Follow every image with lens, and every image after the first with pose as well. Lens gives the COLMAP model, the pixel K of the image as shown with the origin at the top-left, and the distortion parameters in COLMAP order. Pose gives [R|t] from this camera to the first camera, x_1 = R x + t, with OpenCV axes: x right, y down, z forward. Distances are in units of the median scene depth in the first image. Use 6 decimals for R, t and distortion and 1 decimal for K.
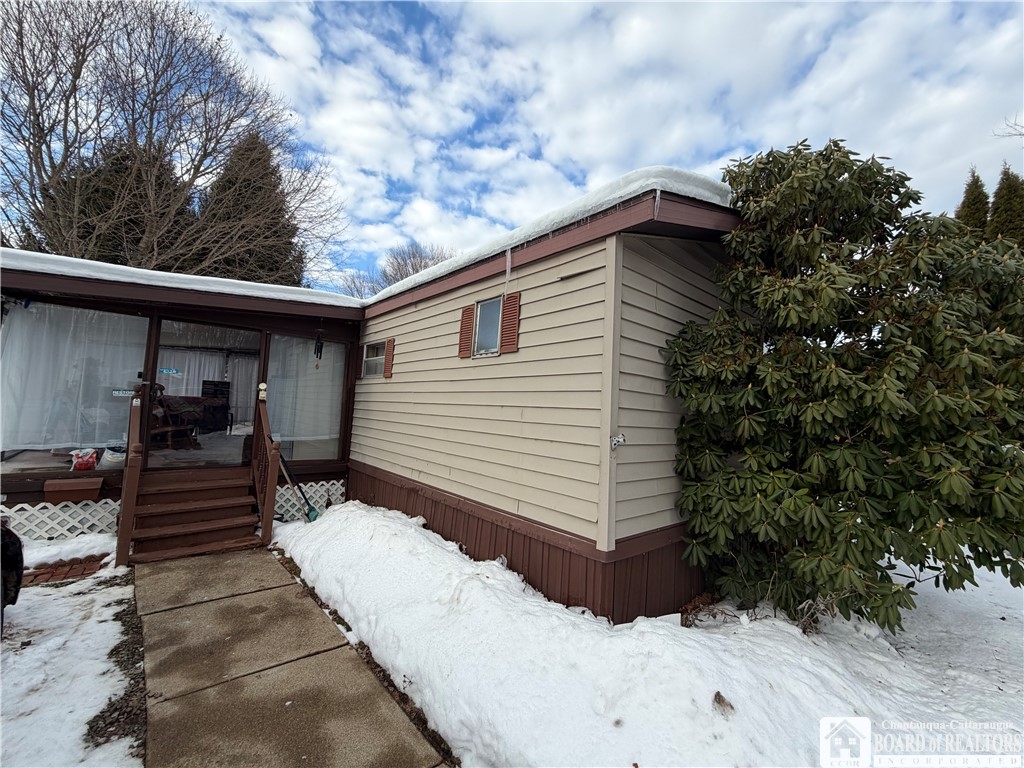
lens RADIAL K [[406.8, 0, 510.3], [0, 406.8, 384.9], [0, 0, 1]] dist [-0.000620, -0.000173]
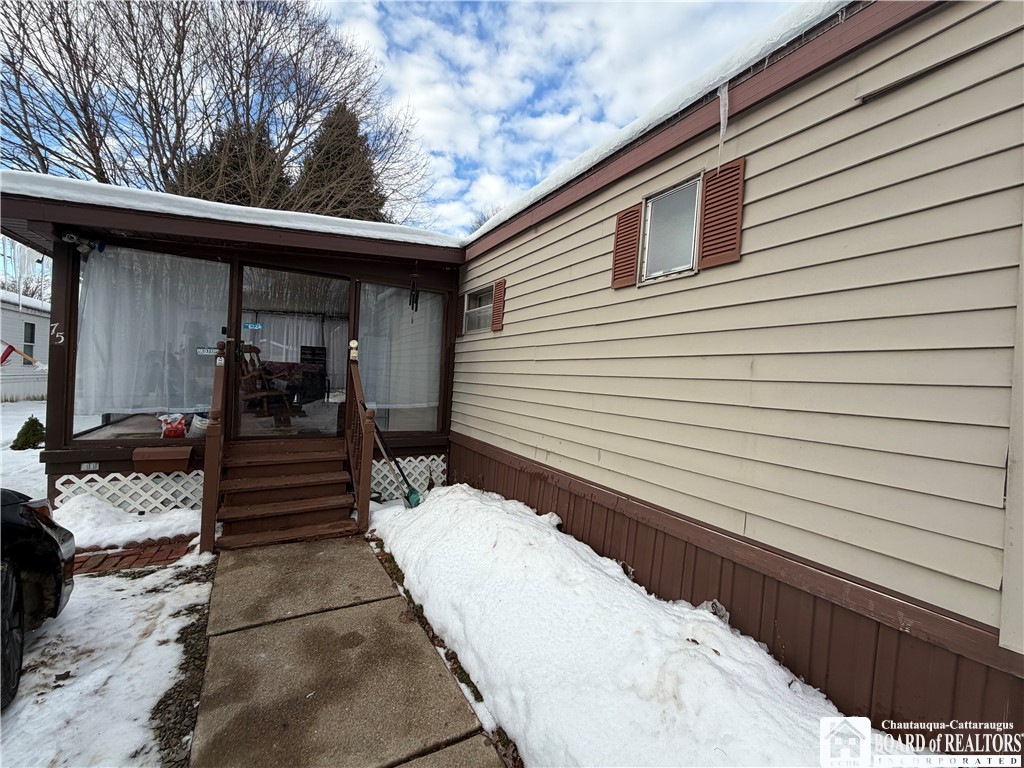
lens RADIAL K [[407.1, 0, 509.6], [0, 407.1, 383.8], [0, 0, 1]] dist [0.000248, -0.000144]
pose [[0.980734, 0.002548, -0.195333, -0.163899], [0.010406, 0.997814, 0.065264, 0.044224], [0.195073, -0.066039, 0.978563, 0.300016]]
